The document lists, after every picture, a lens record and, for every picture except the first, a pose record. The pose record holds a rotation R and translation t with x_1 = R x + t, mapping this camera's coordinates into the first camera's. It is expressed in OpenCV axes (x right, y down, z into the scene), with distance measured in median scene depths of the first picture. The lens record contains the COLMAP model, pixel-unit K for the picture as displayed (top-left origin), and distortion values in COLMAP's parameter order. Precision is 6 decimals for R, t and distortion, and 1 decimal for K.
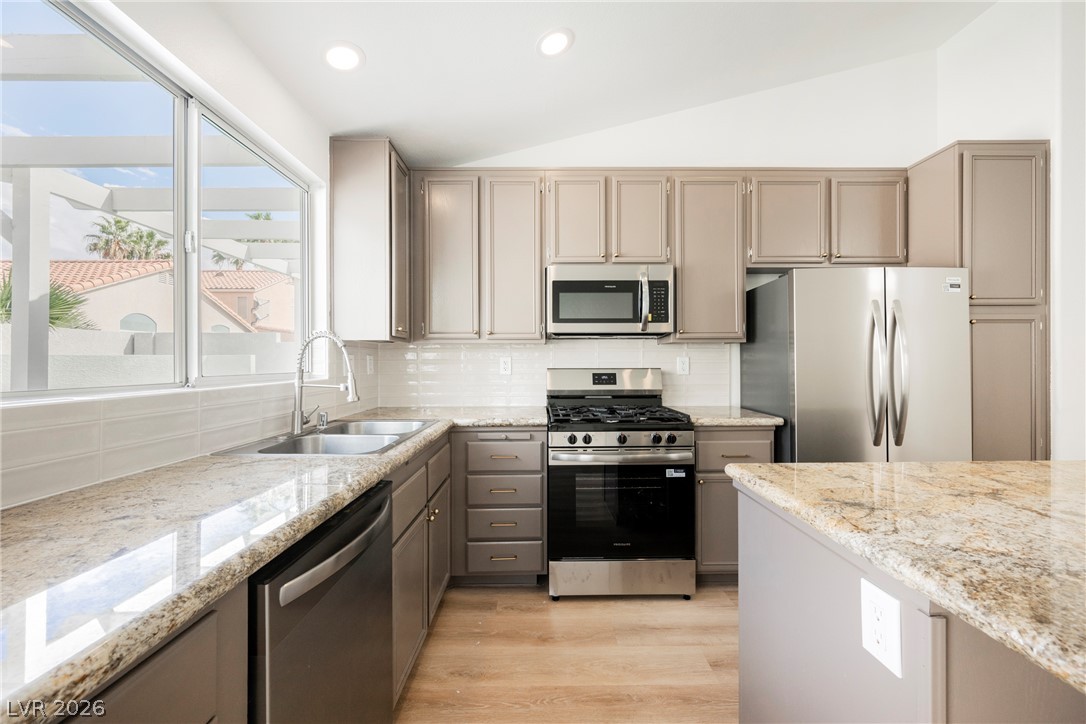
lens RADIAL K [[422.0, 0, 545.7], [0, 422.0, 363.4], [0, 0, 1]] dist [-0.002676, 0.000154]
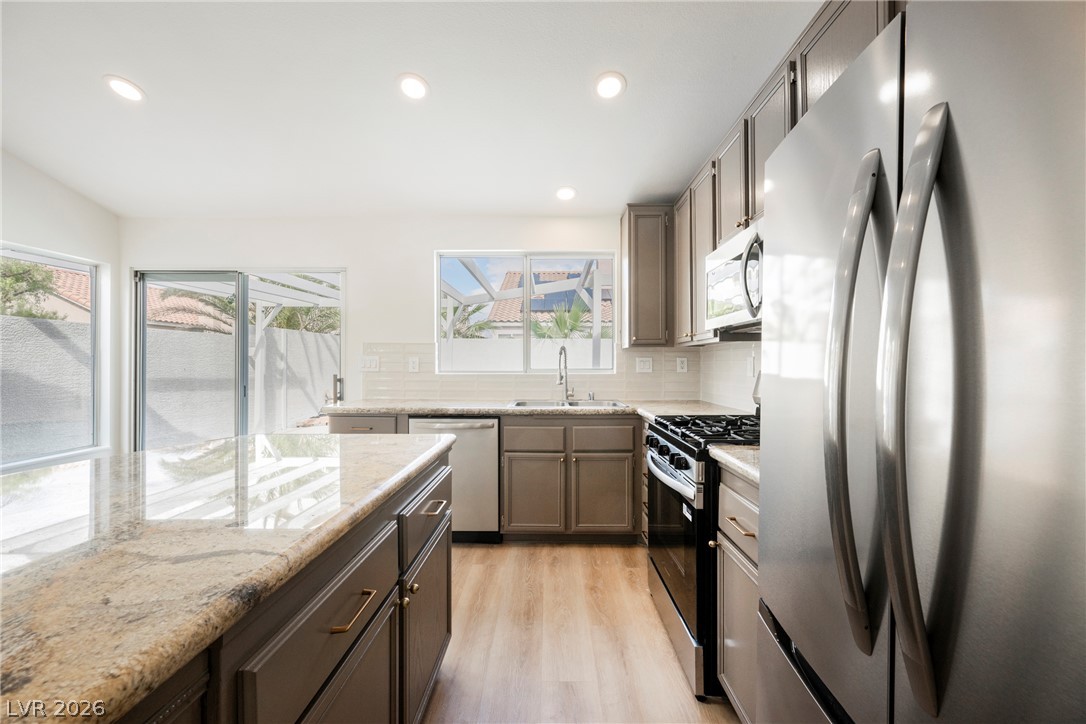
lens RADIAL K [[422.0, 0, 544.9], [0, 422.0, 361.7], [0, 0, 1]] dist [-0.002676, 0.000154]
pose [[-0.027617, -0.002885, -0.999614, 0.930931], [-0.002509, 0.999993, -0.002817, -0.001878], [0.999615, 0.002430, -0.027624, 0.676681]]
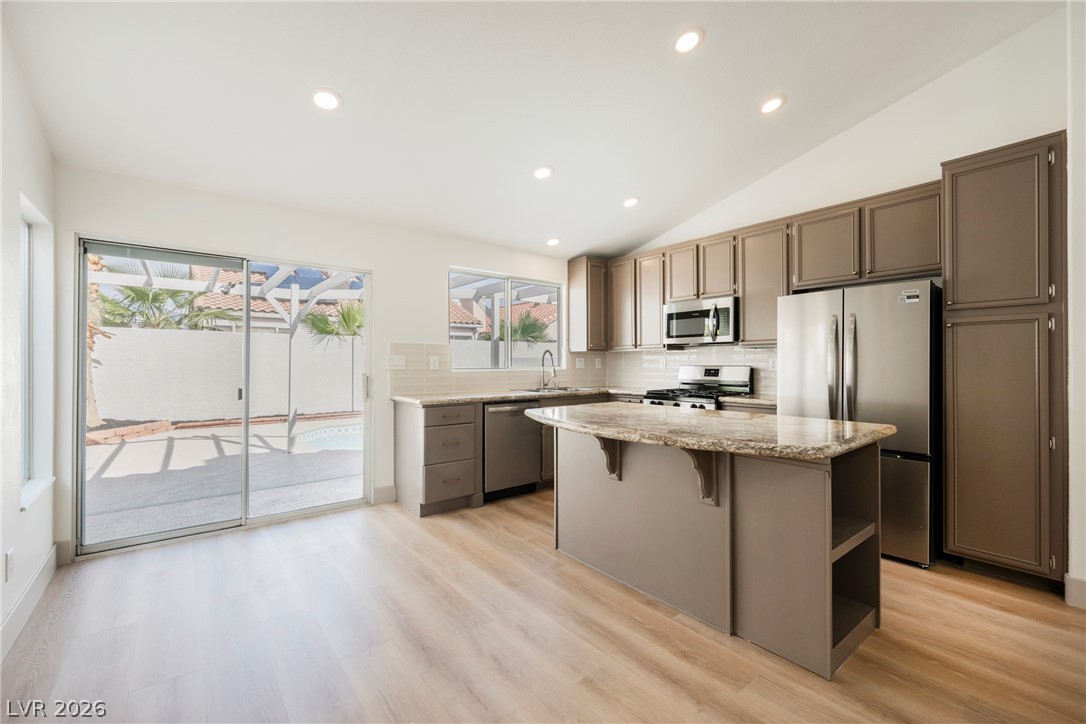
lens RADIAL K [[455.1, 0, 543.8], [0, 455.1, 360.1], [0, 0, 1]] dist [0.001246, -0.000367]
pose [[0.616820, -0.003023, -0.787098, 1.160521], [-0.001333, 0.999987, -0.004885, 0.000940], [0.787103, 0.004063, 0.616808, -0.521050]]
